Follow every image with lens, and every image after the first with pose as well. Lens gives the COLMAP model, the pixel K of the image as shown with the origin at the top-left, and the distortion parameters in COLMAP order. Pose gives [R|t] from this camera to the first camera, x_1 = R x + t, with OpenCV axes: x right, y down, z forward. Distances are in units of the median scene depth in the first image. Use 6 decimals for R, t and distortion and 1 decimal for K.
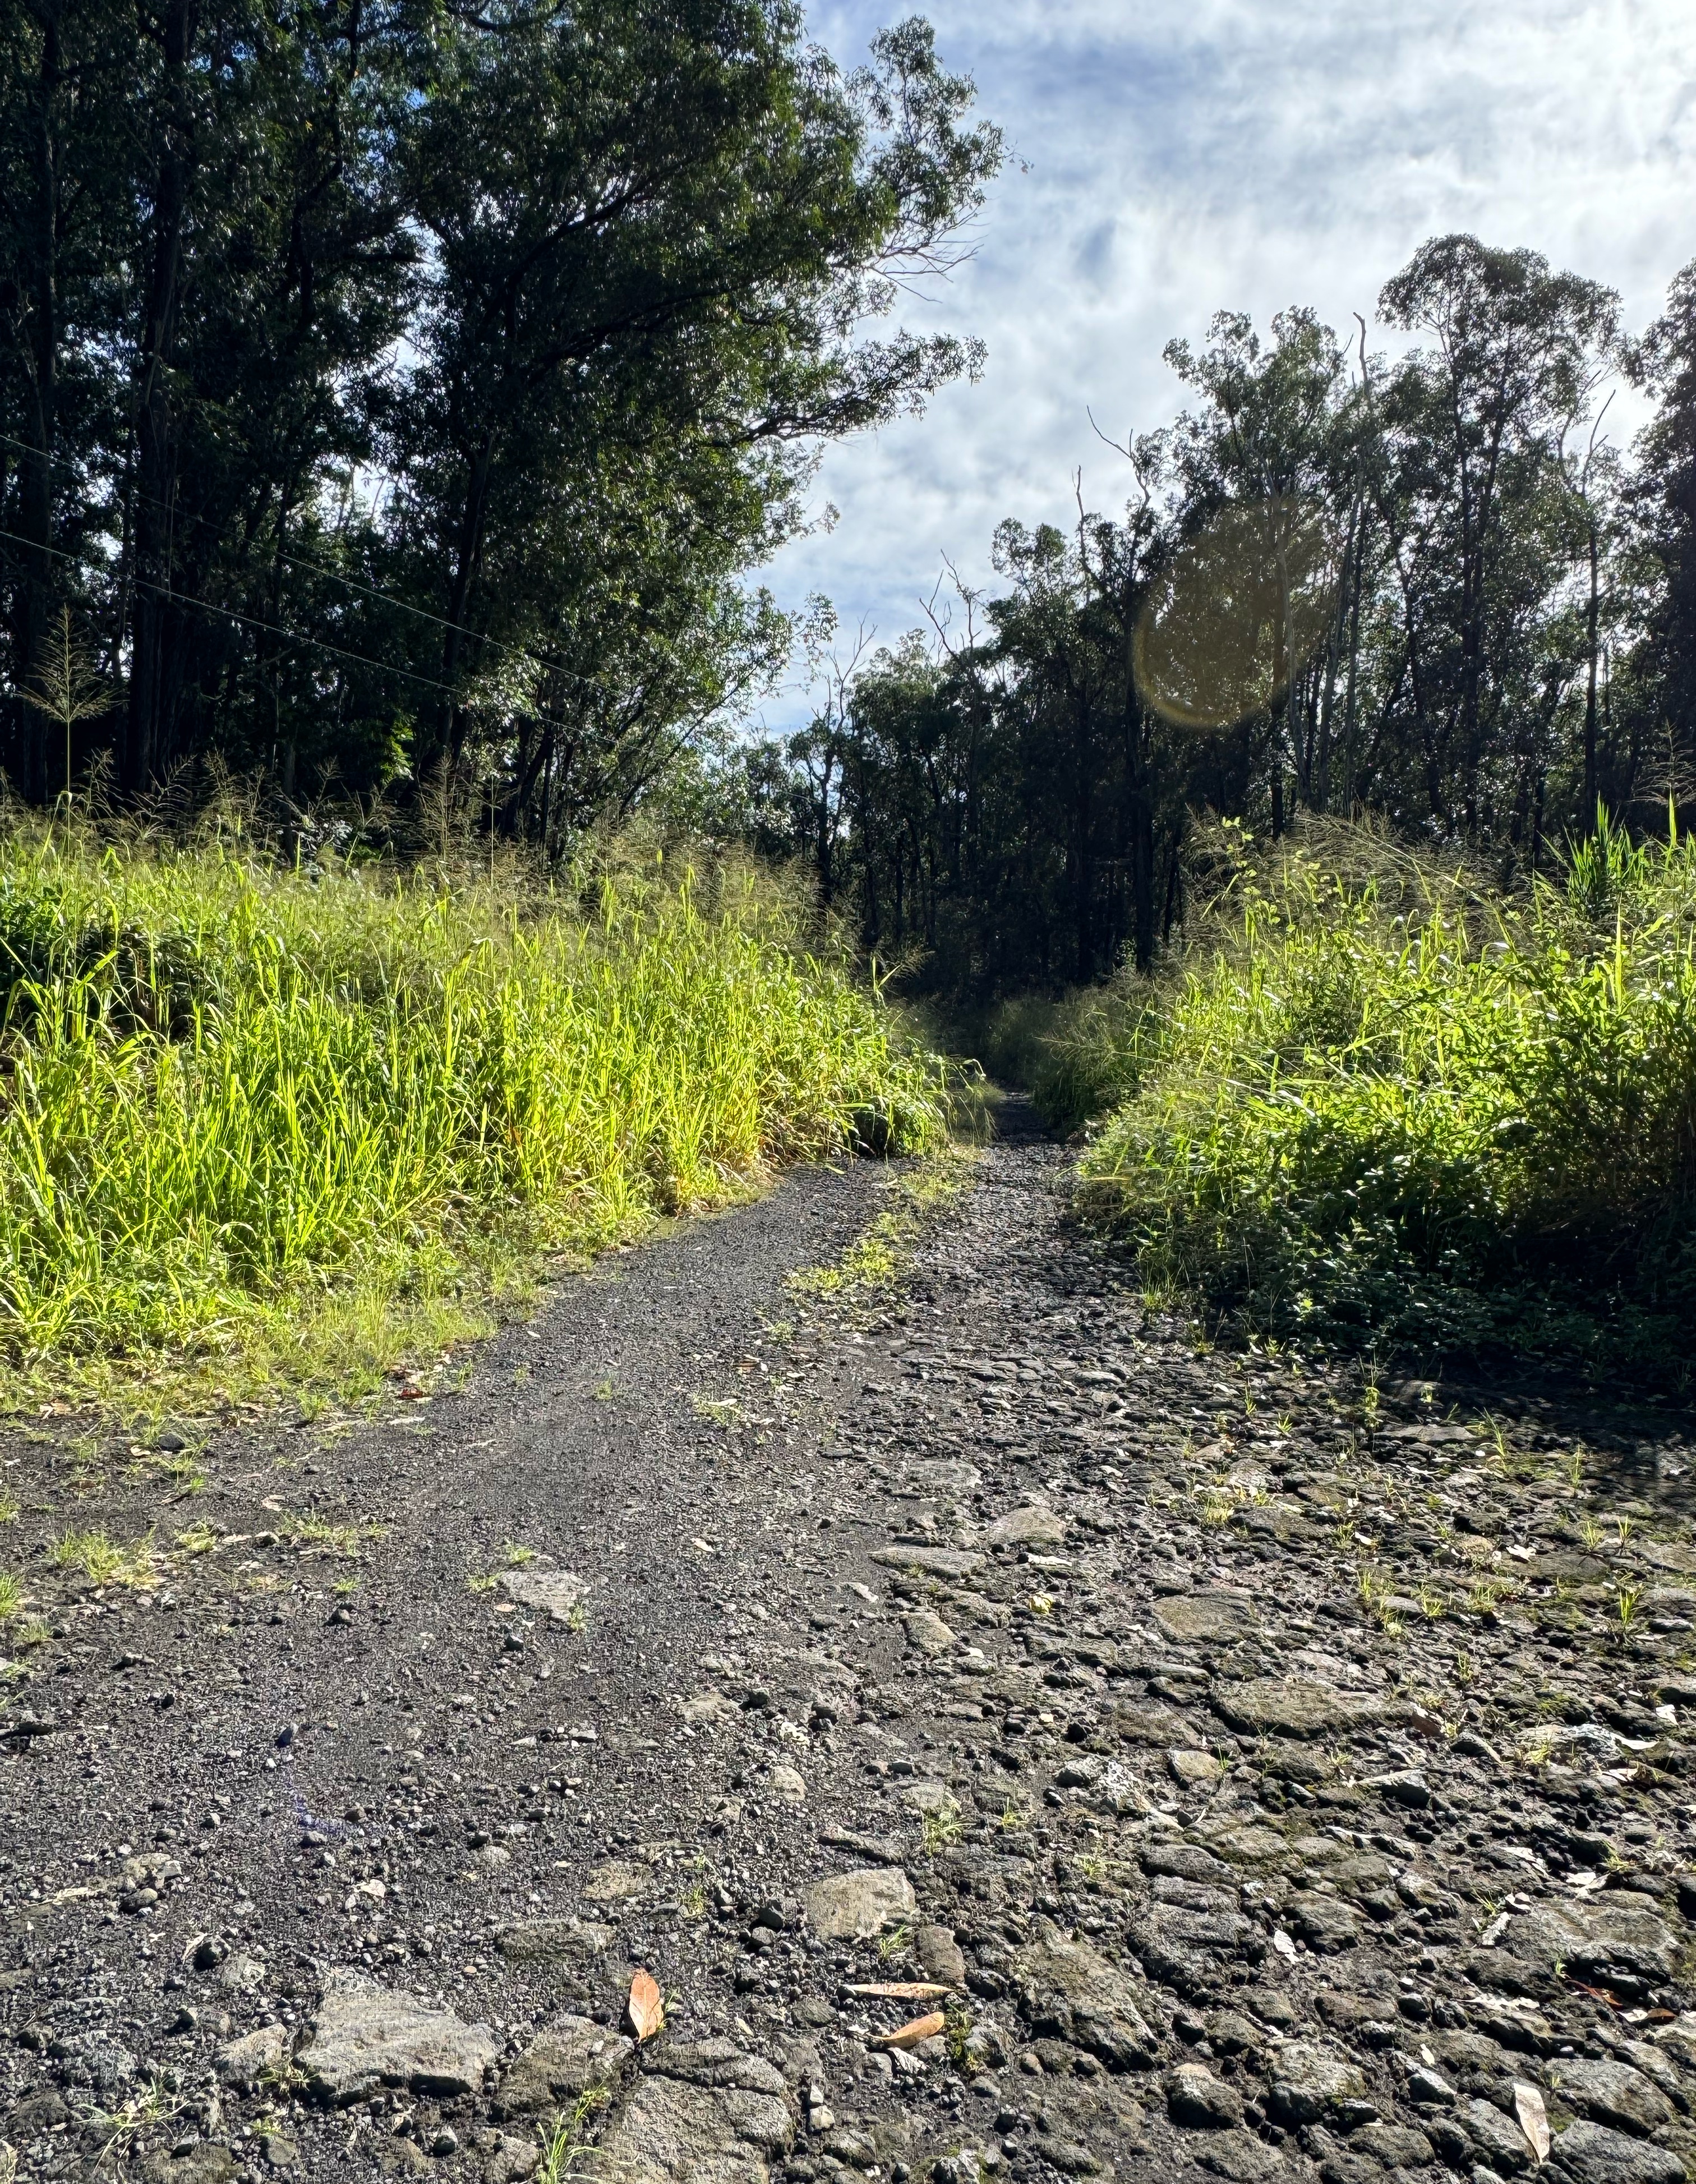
lens RADIAL K [[1497.6, 0, 849.9], [0, 1497.6, 1115.5], [0, 0, 1]] dist [0.000242, 0.001974]
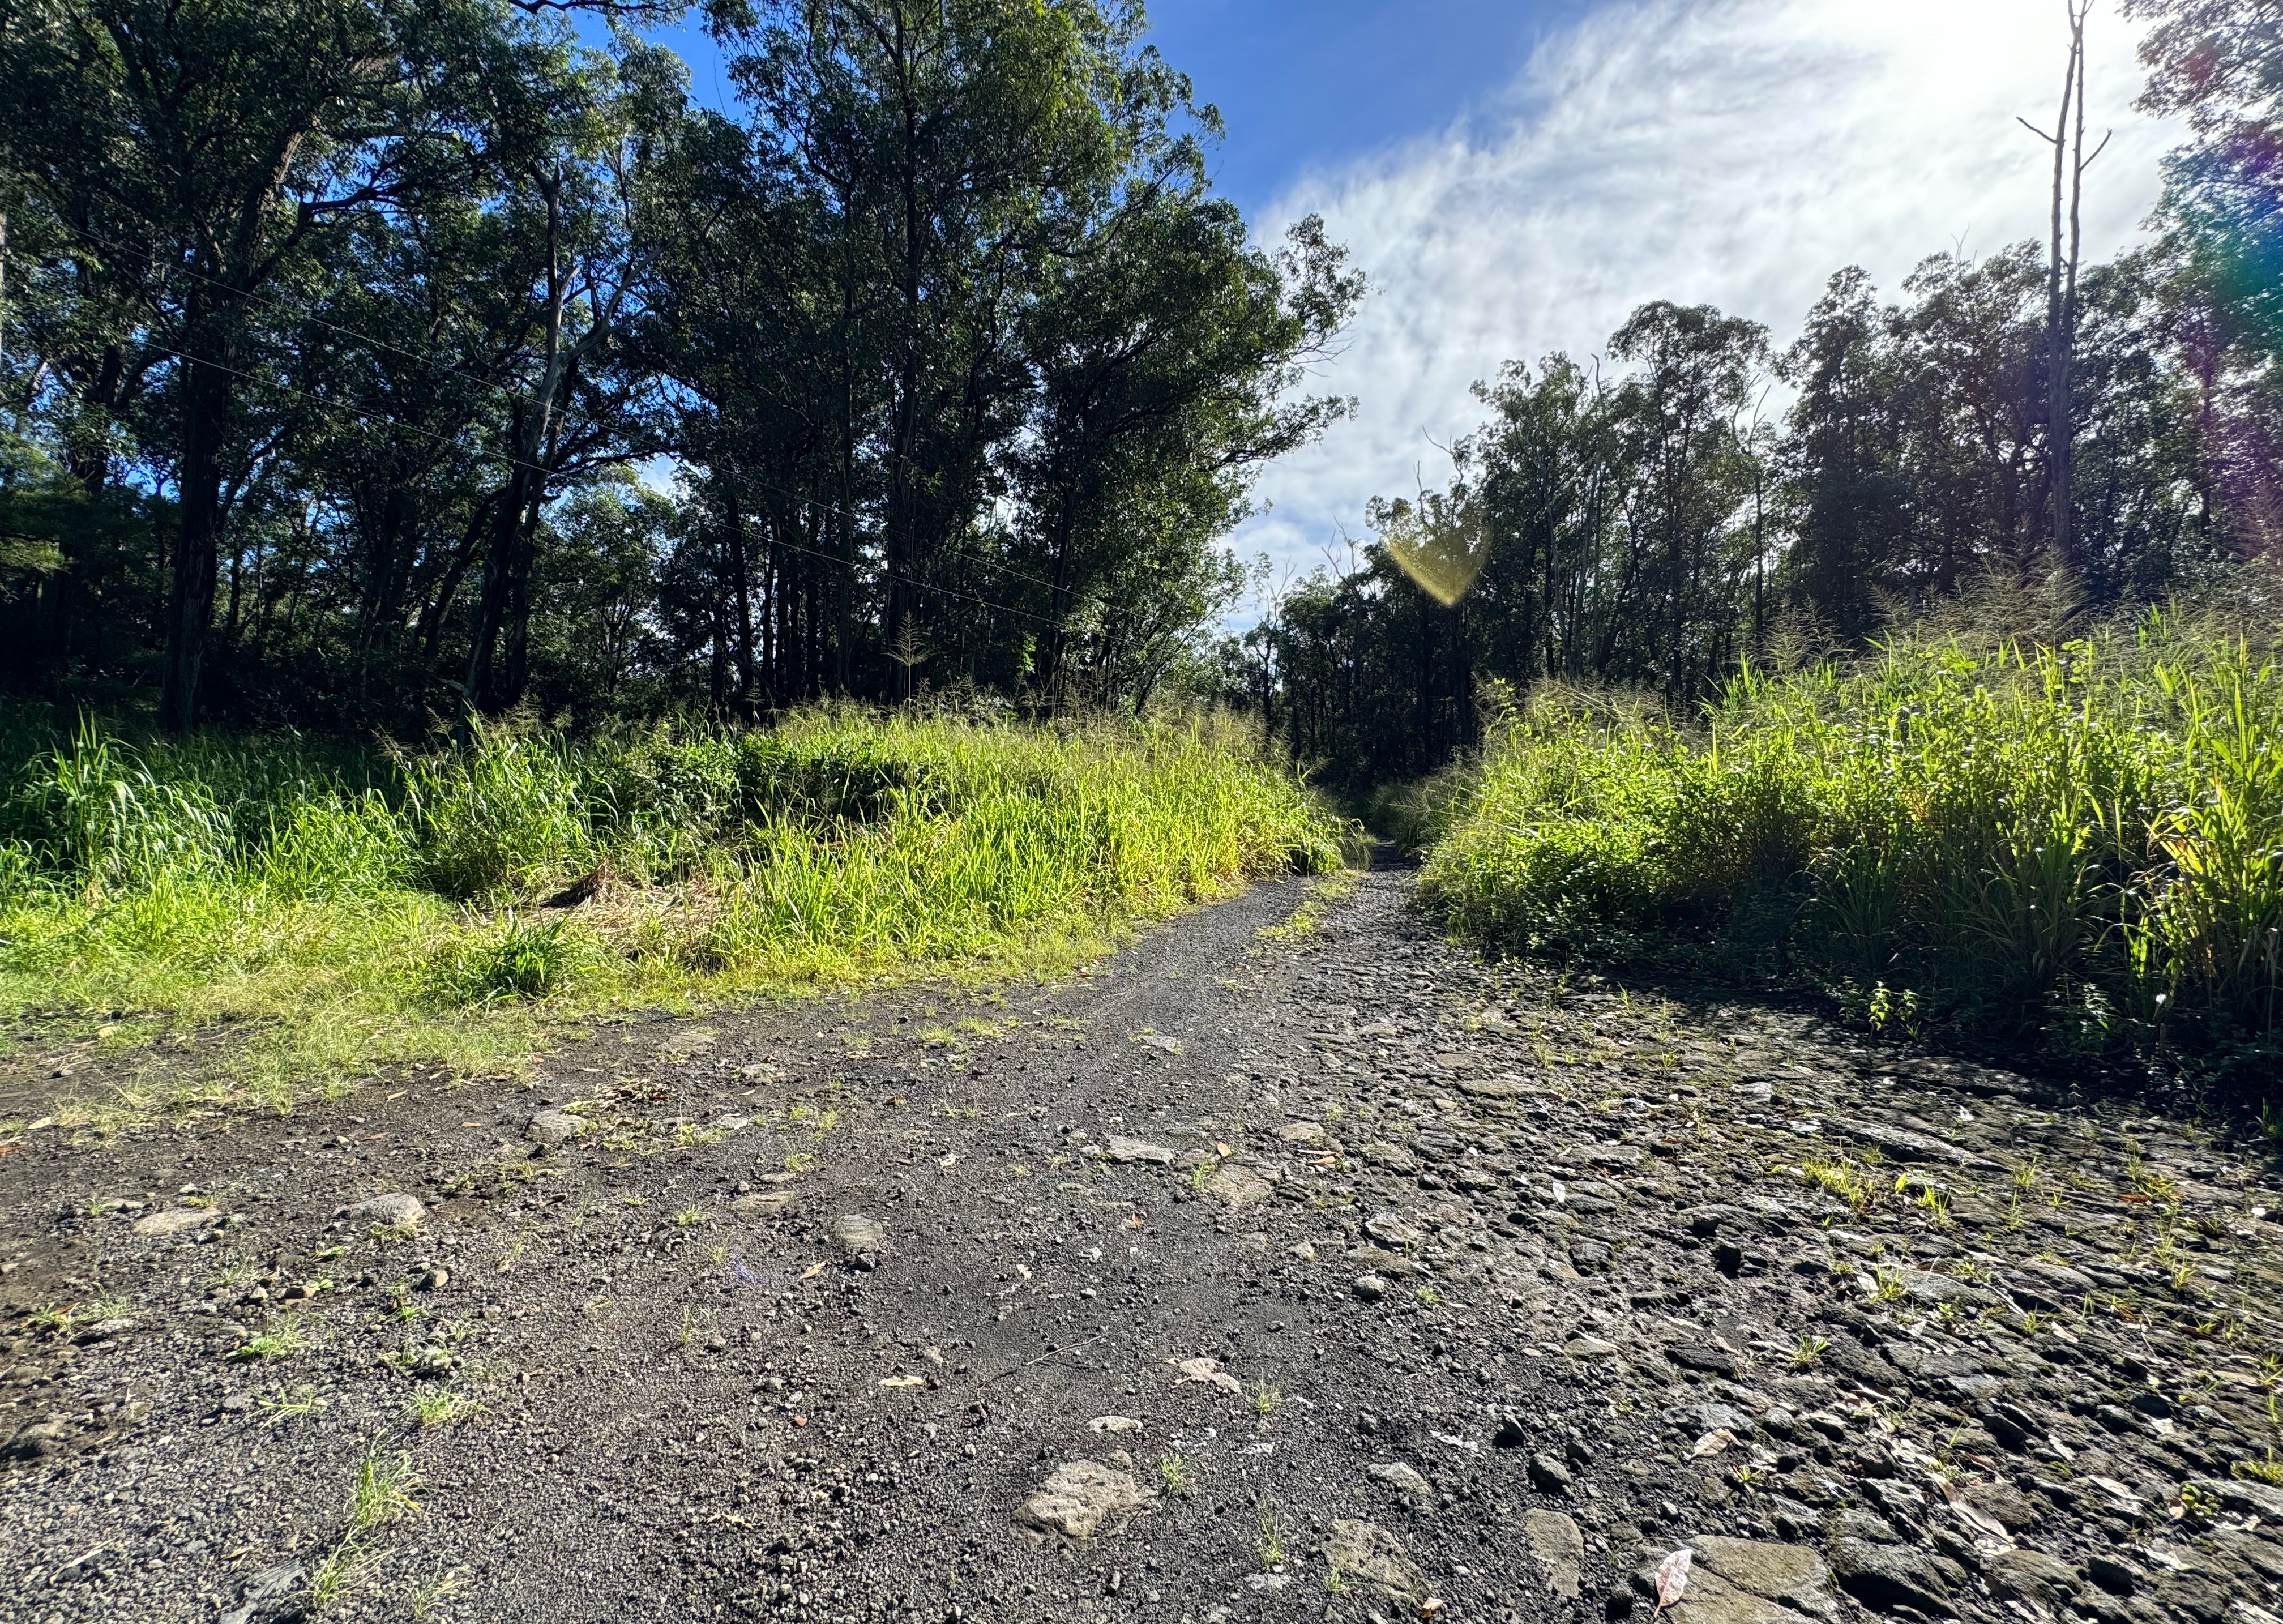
lens RADIAL K [[894.2, 0, 1140.9], [0, 894.2, 849.6], [0, 0, 1]] dist [-0.001688, -0.000031]
pose [[0.986958, -0.019736, -0.159761, -0.000779], [0.017995, 0.999762, -0.012332, 0.003437], [0.159966, 0.009296, 0.987079, -0.037116]]
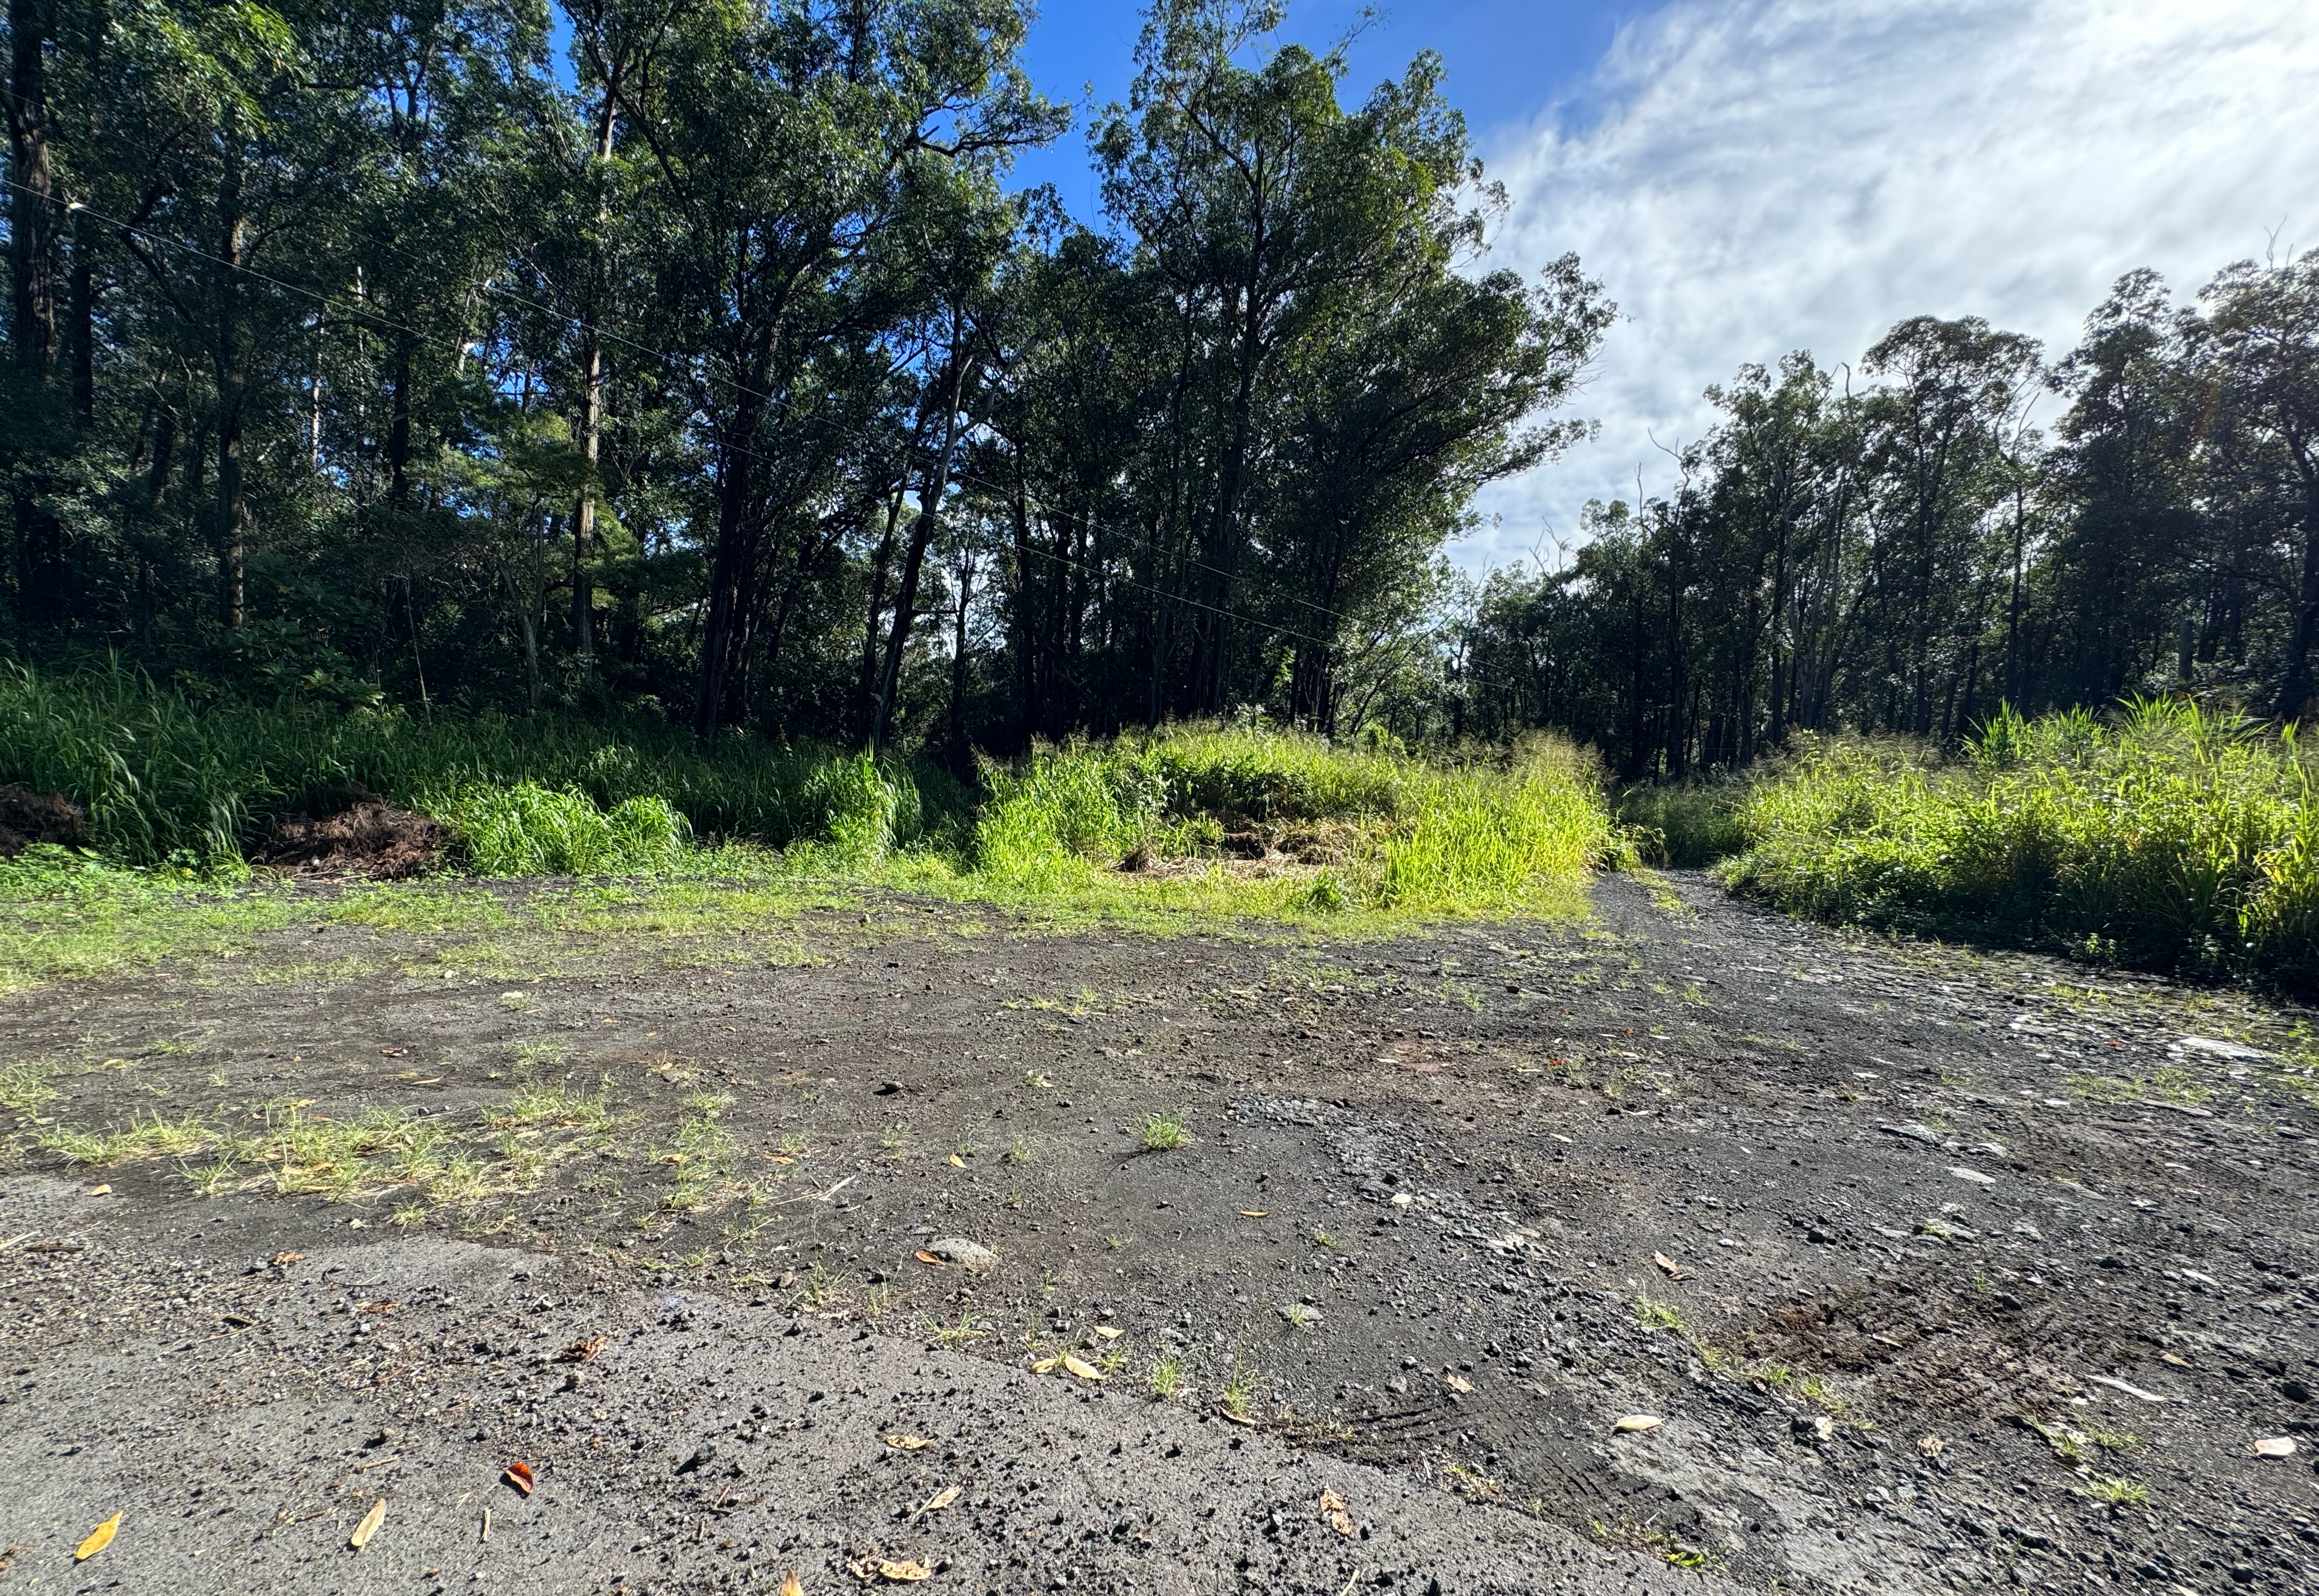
lens RADIAL K [[909.2, 0, 1168.3], [0, 909.2, 860.3], [0, 0, 1]] dist [0.000329, -0.000399]
pose [[0.957492, 0.021402, -0.287663, -0.098276], [-0.019276, 0.999762, 0.010220, 0.004843], [0.287814, -0.004240, 0.957677, -0.222880]]
